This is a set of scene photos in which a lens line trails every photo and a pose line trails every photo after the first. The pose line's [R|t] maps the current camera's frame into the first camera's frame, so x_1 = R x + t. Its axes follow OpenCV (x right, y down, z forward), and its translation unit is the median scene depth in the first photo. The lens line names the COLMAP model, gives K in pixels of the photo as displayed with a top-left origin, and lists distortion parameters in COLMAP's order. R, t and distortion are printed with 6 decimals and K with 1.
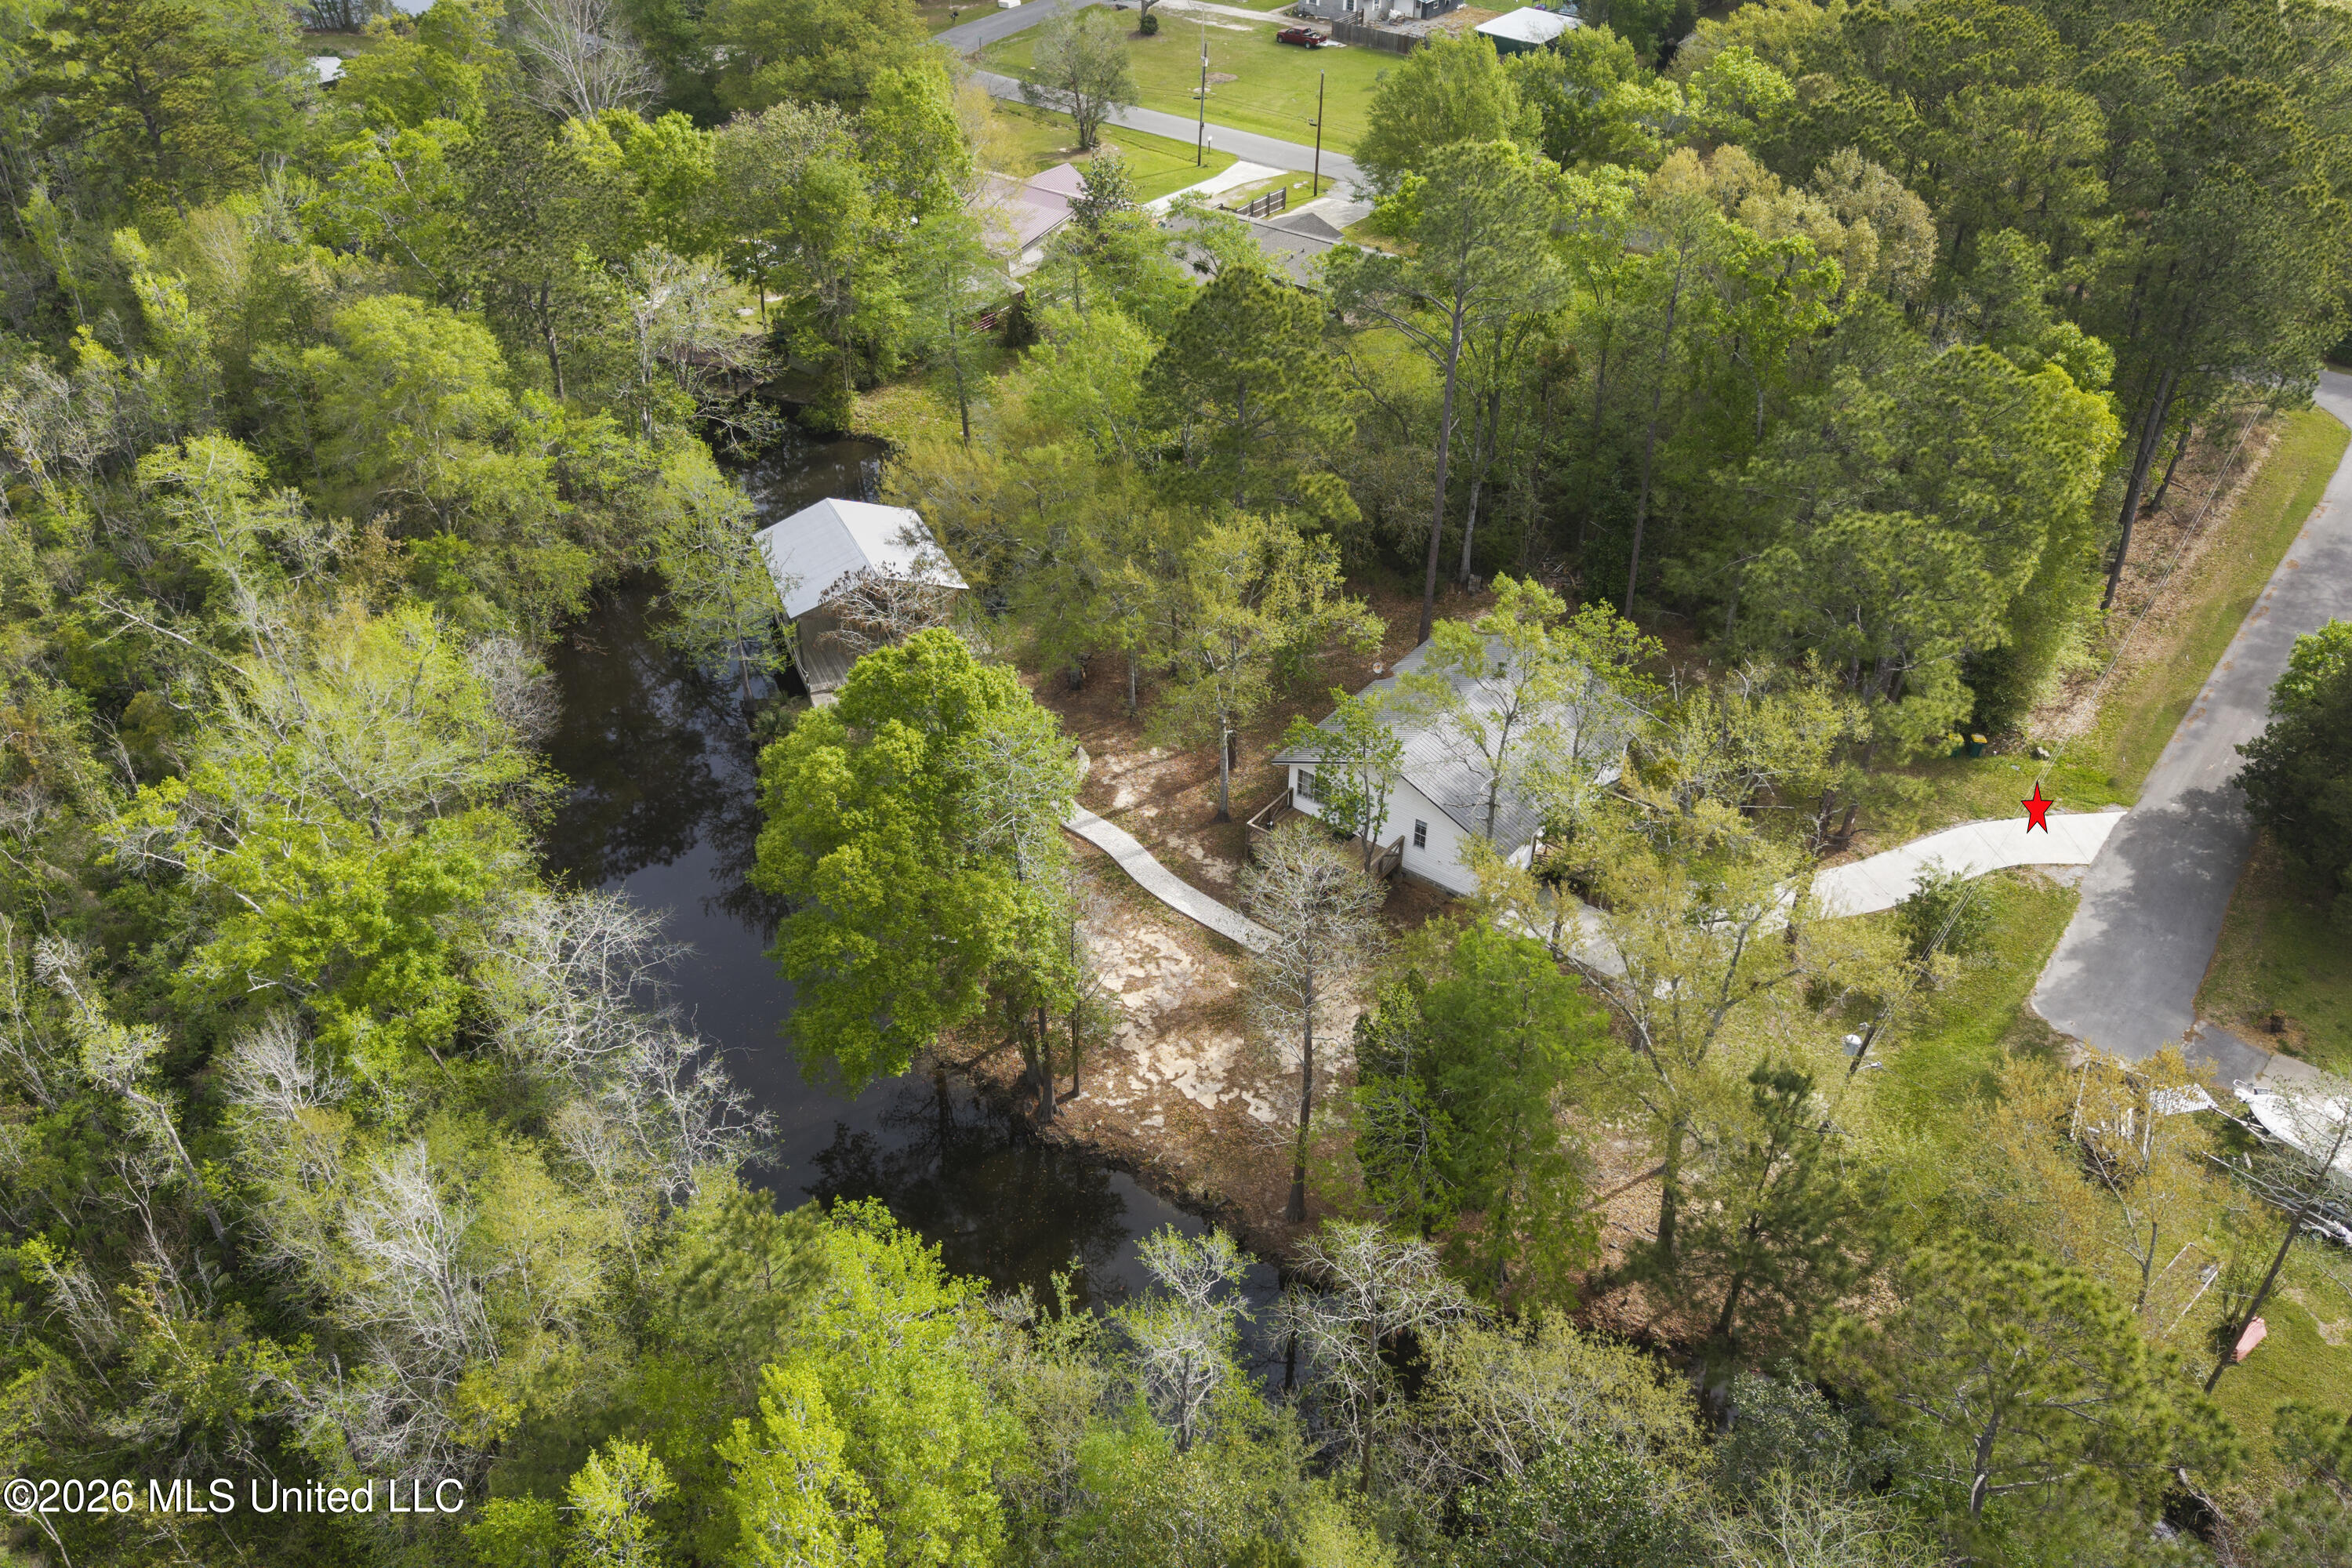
lens RADIAL K [[1927.4, 0, 1177.2], [0, 1927.4, 746.4], [0, 0, 1]] dist [0.120602, -0.354196]
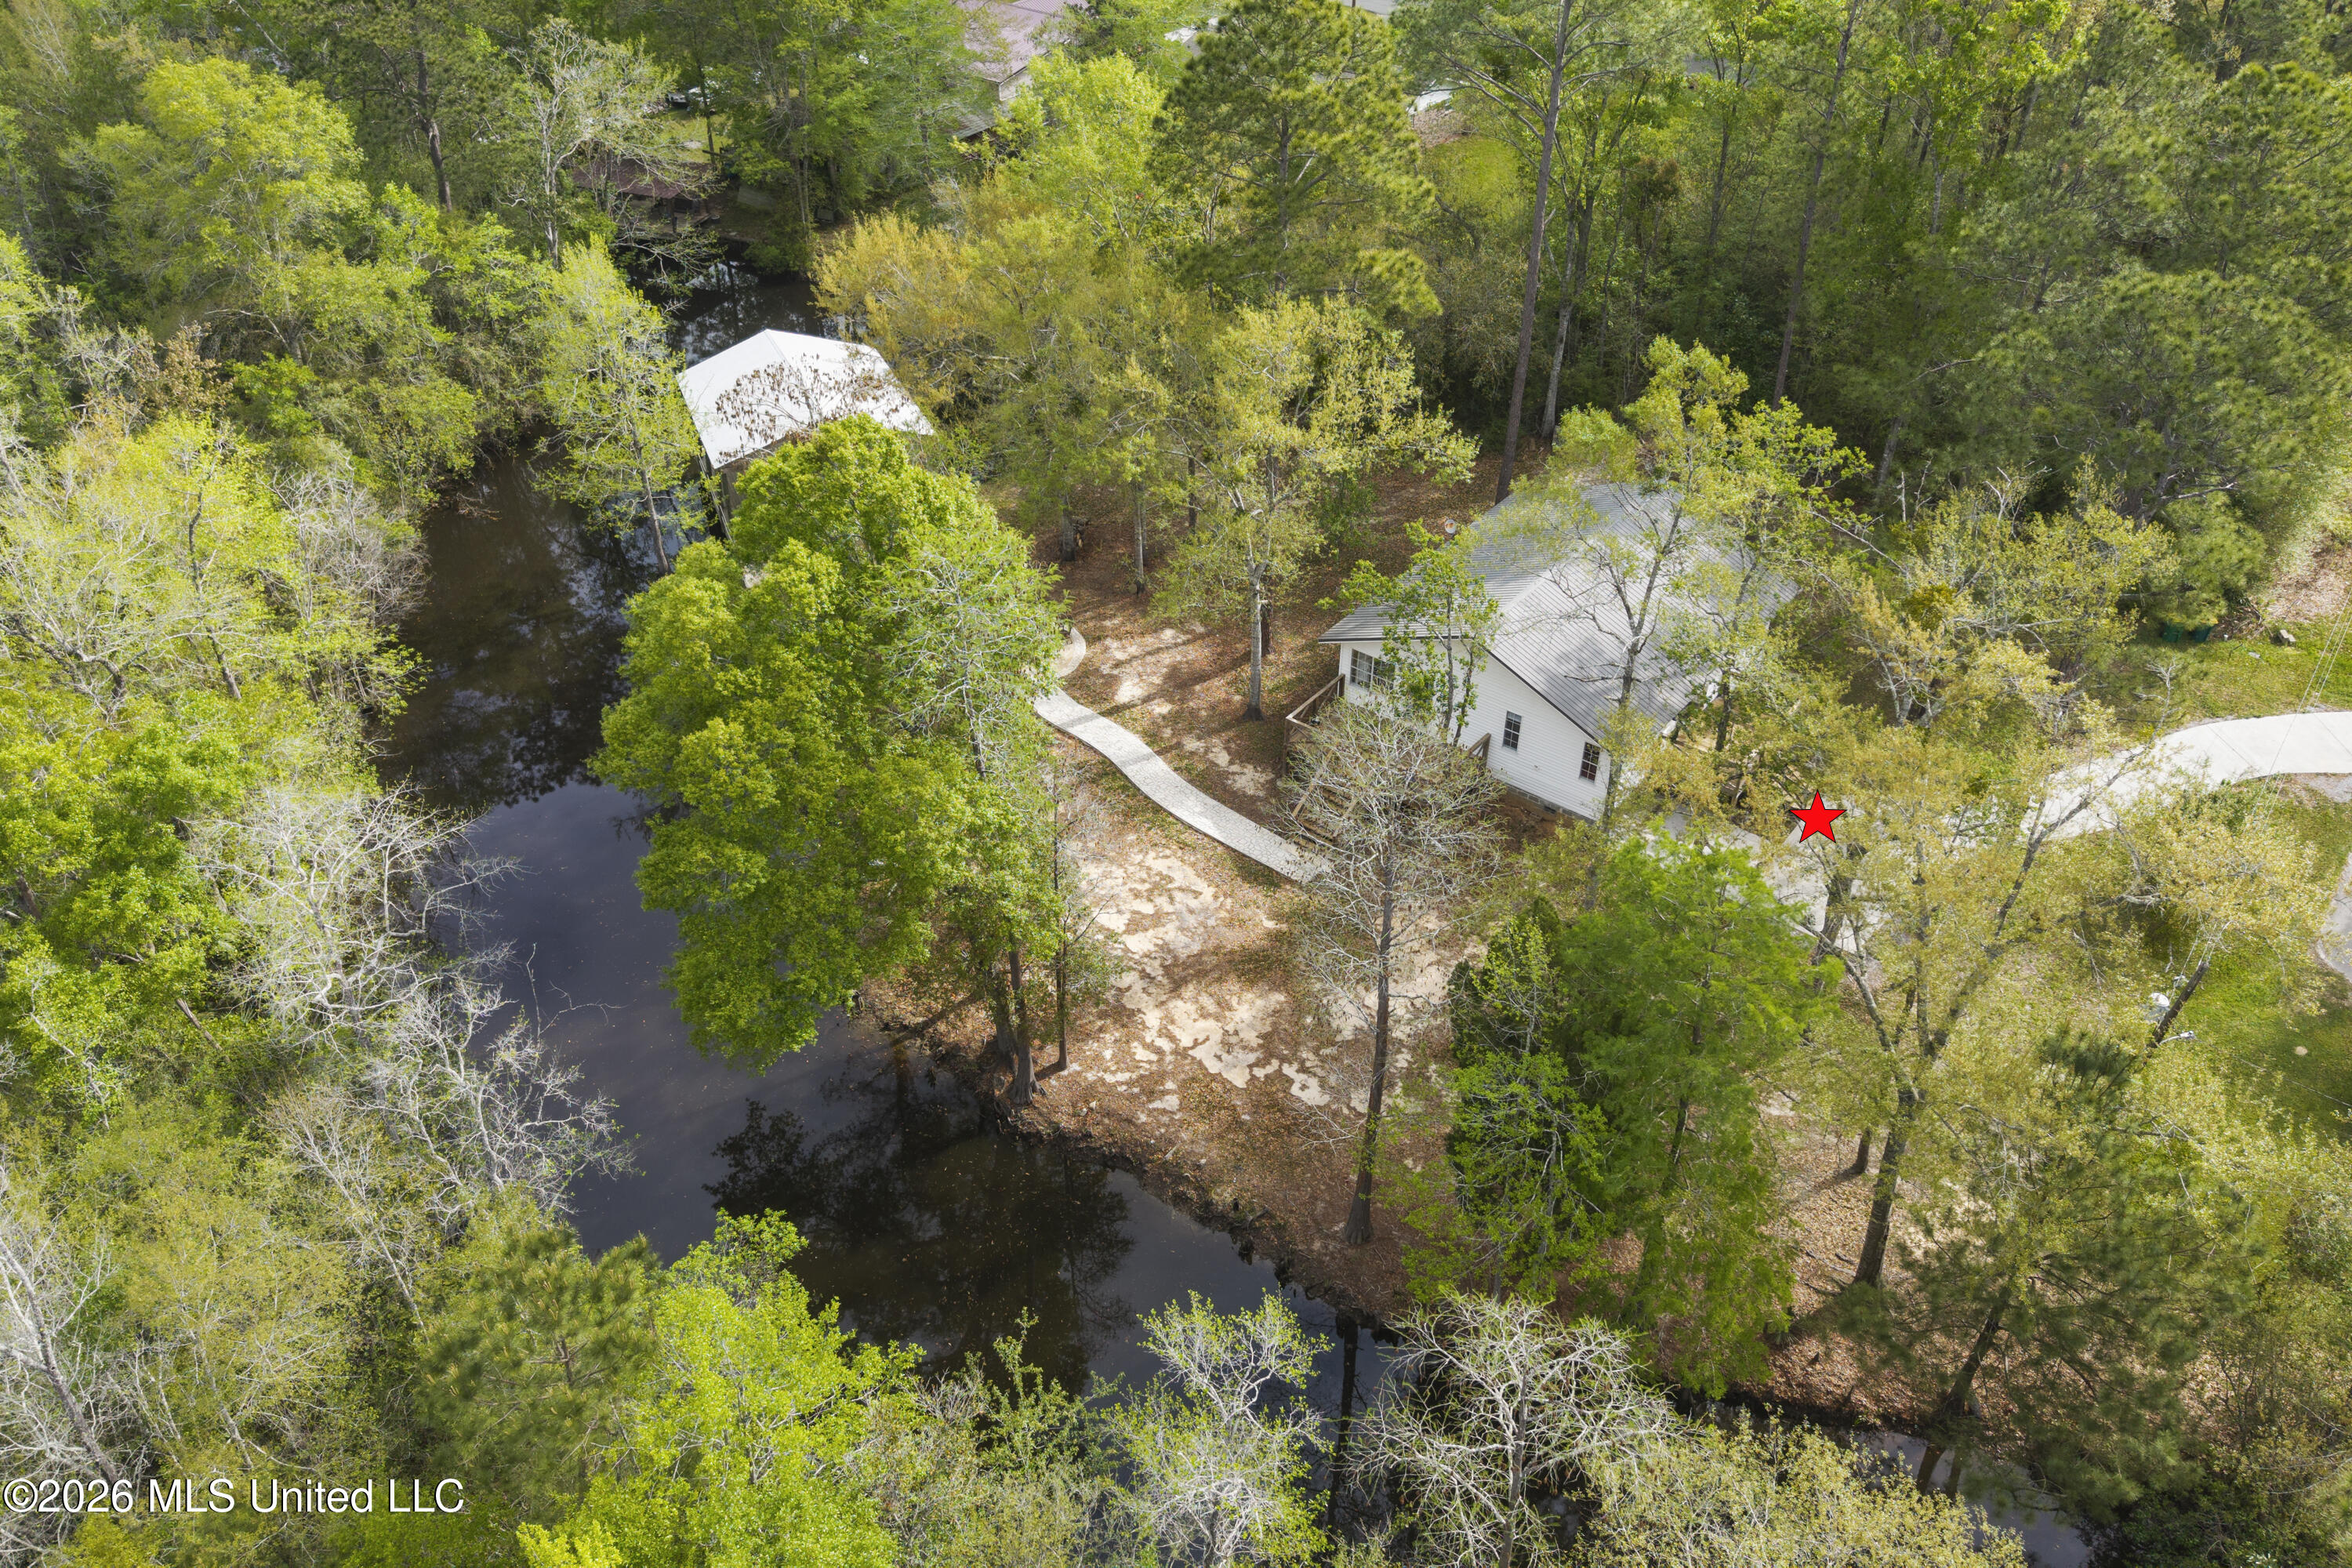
lens RADIAL K [[1896.1, 0, 1176.0], [0, 1896.1, 784.0], [0, 0, 1]] dist [0.014028, 0.003893]
pose [[0.999973, 0.003357, -0.006600, -0.003388], [-0.003061, 0.999006, 0.044466, 0.035490], [0.006743, -0.044445, 0.998989, 0.257380]]
